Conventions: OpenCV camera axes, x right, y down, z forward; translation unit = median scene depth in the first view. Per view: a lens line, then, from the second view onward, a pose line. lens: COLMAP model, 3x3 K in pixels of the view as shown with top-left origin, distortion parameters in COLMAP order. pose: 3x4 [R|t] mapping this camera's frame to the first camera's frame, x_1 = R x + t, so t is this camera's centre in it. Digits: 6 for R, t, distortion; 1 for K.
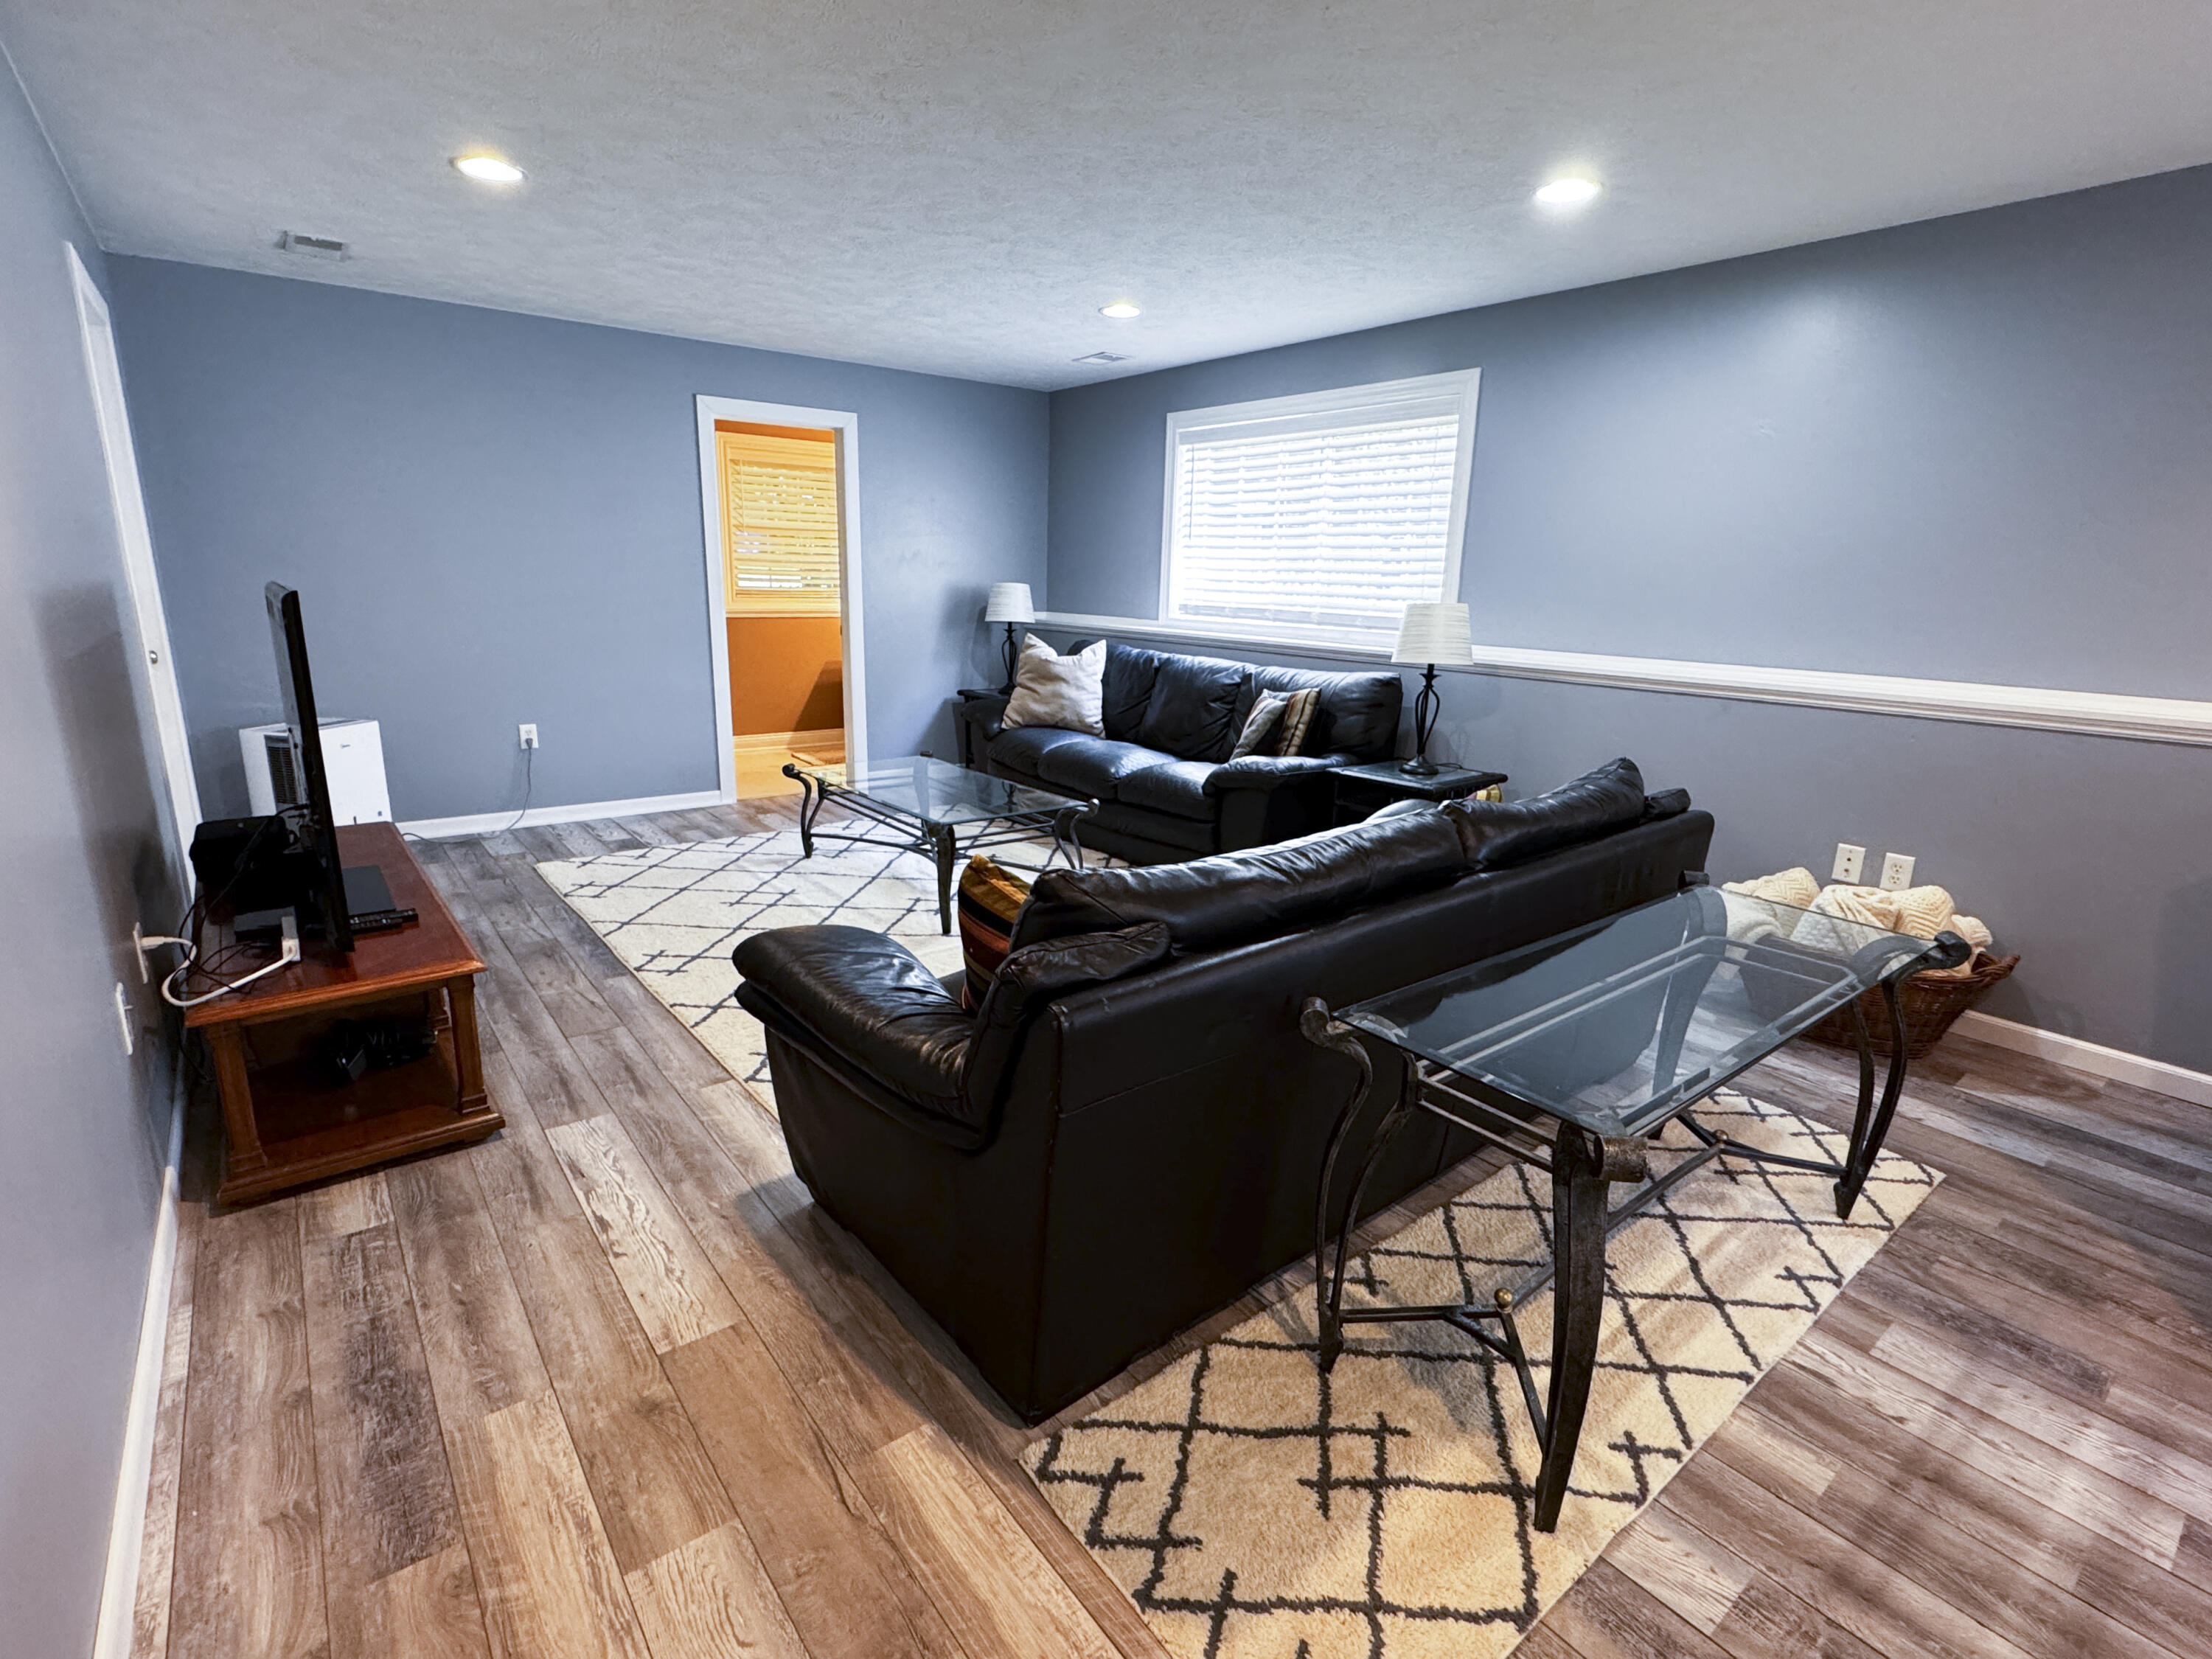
lens RADIAL K [[1046.4, 0, 1114.0], [0, 1046.4, 822.4], [0, 0, 1]] dist [-0.003150, -0.000506]
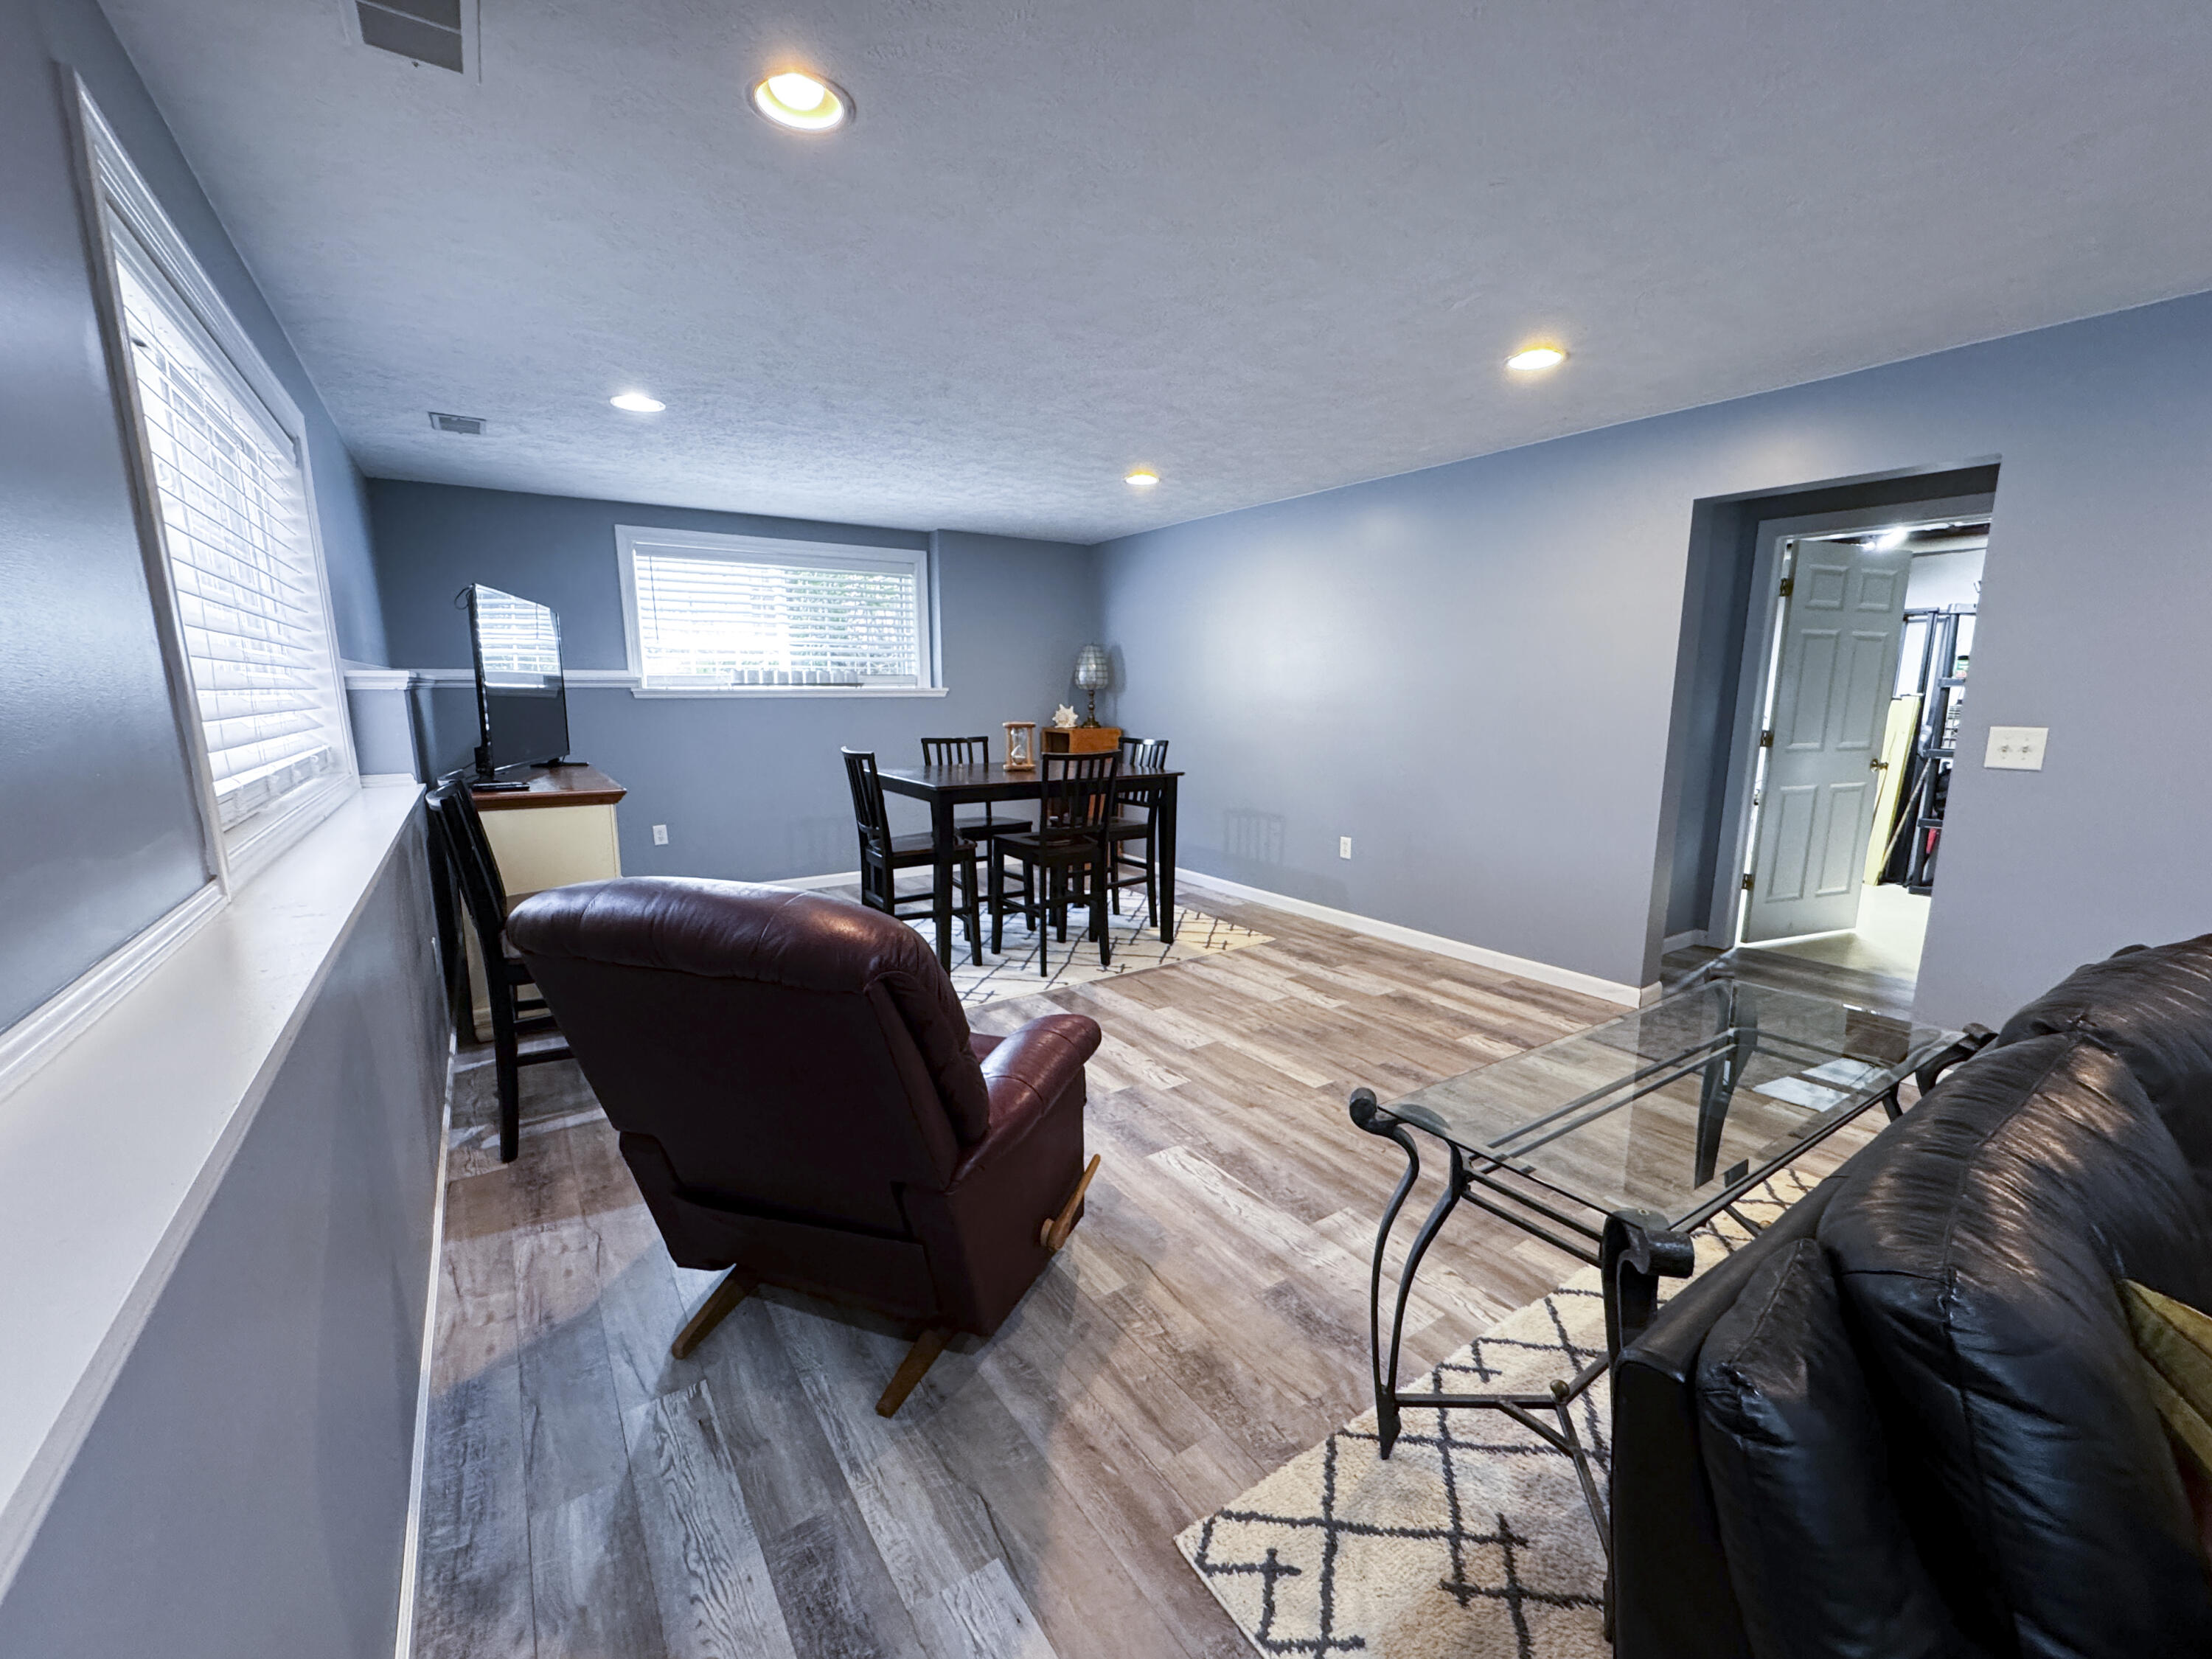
lens RADIAL K [[910.3, 0, 1102.7], [0, 910.3, 841.5], [0, 0, 1]] dist [-0.001537, 0.000007]
pose [[-0.996530, -0.040156, 0.072904, 0.780574], [-0.008330, 0.919639, 0.392677, -0.307181], [-0.082814, 0.390707, -0.916782, 1.311018]]
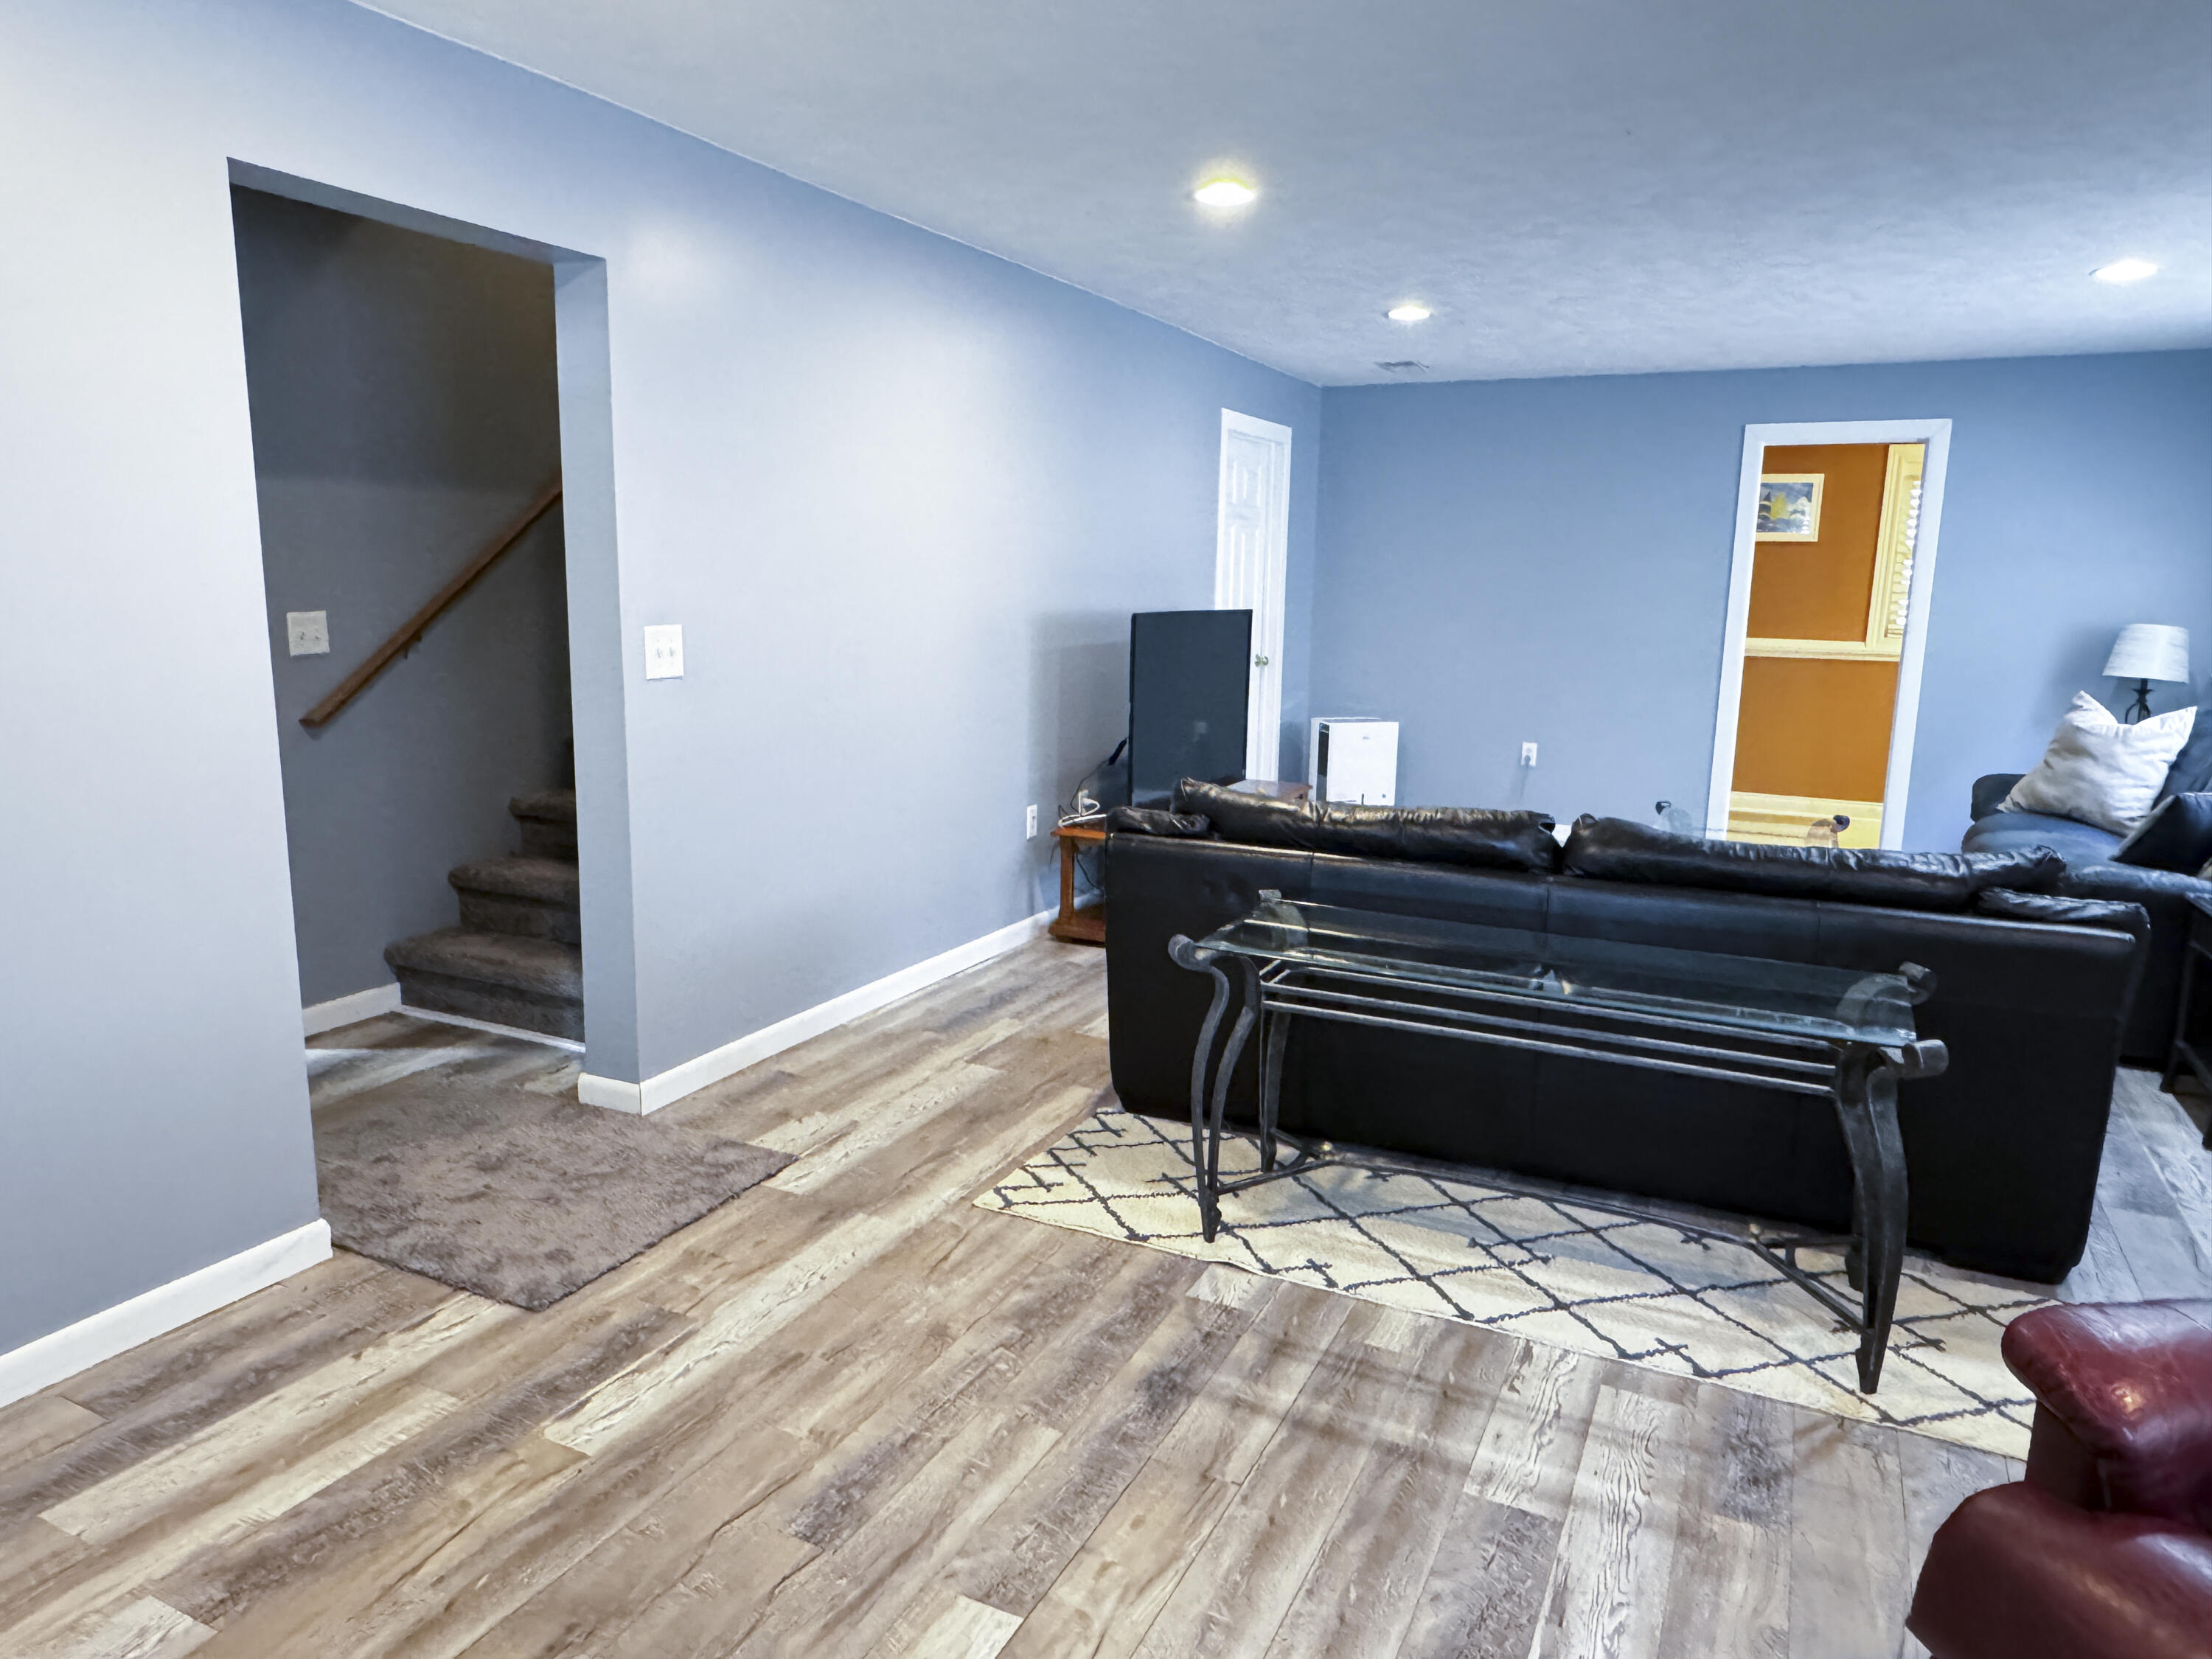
lens RADIAL K [[1424.8, 0, 1106.0], [0, 1424.8, 829.5], [0, 0, 1]] dist [-0.002583, 0.001976]
pose [[0.428856, 0.144824, -0.891689, 1.200292], [-0.216731, 0.974733, 0.054075, 0.019149], [0.876989, 0.170066, 0.449408, -0.075832]]
